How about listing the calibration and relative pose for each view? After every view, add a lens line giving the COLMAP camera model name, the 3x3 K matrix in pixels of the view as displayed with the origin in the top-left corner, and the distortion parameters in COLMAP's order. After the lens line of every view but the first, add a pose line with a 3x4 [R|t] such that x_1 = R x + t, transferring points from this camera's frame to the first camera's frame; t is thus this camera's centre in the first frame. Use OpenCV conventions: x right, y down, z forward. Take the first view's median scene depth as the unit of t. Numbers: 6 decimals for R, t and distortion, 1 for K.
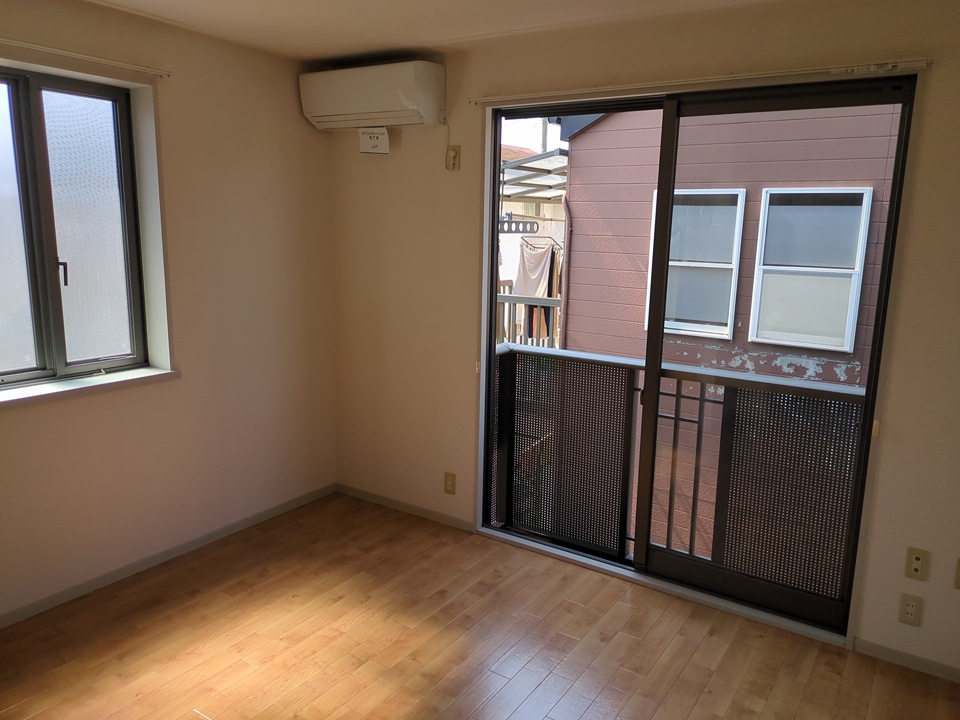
lens RADIAL K [[730.2, 0, 475.3], [0, 730.2, 340.3], [0, 0, 1]] dist [0.041299, -0.009057]
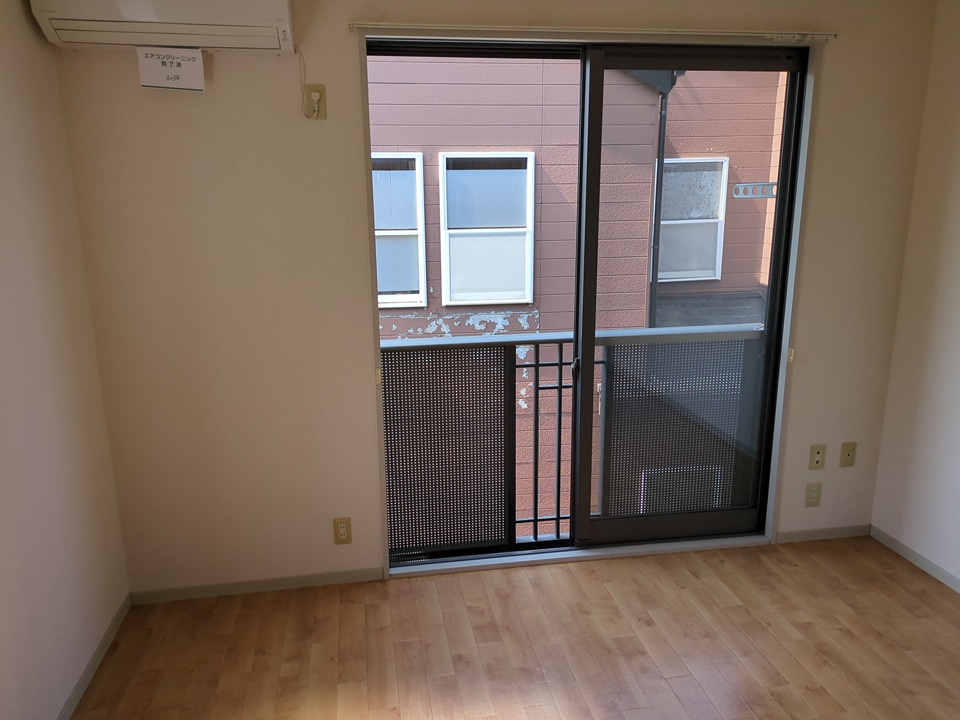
lens RADIAL K [[734.0, 0, 467.4], [0, 734.0, 357.6], [0, 0, 1]] dist [0.076532, -0.082367]
pose [[0.726300, -0.179214, 0.663604, -0.315240], [0.138366, 0.983770, 0.114240, -0.042504], [-0.673307, 0.008847, 0.739310, 0.241890]]
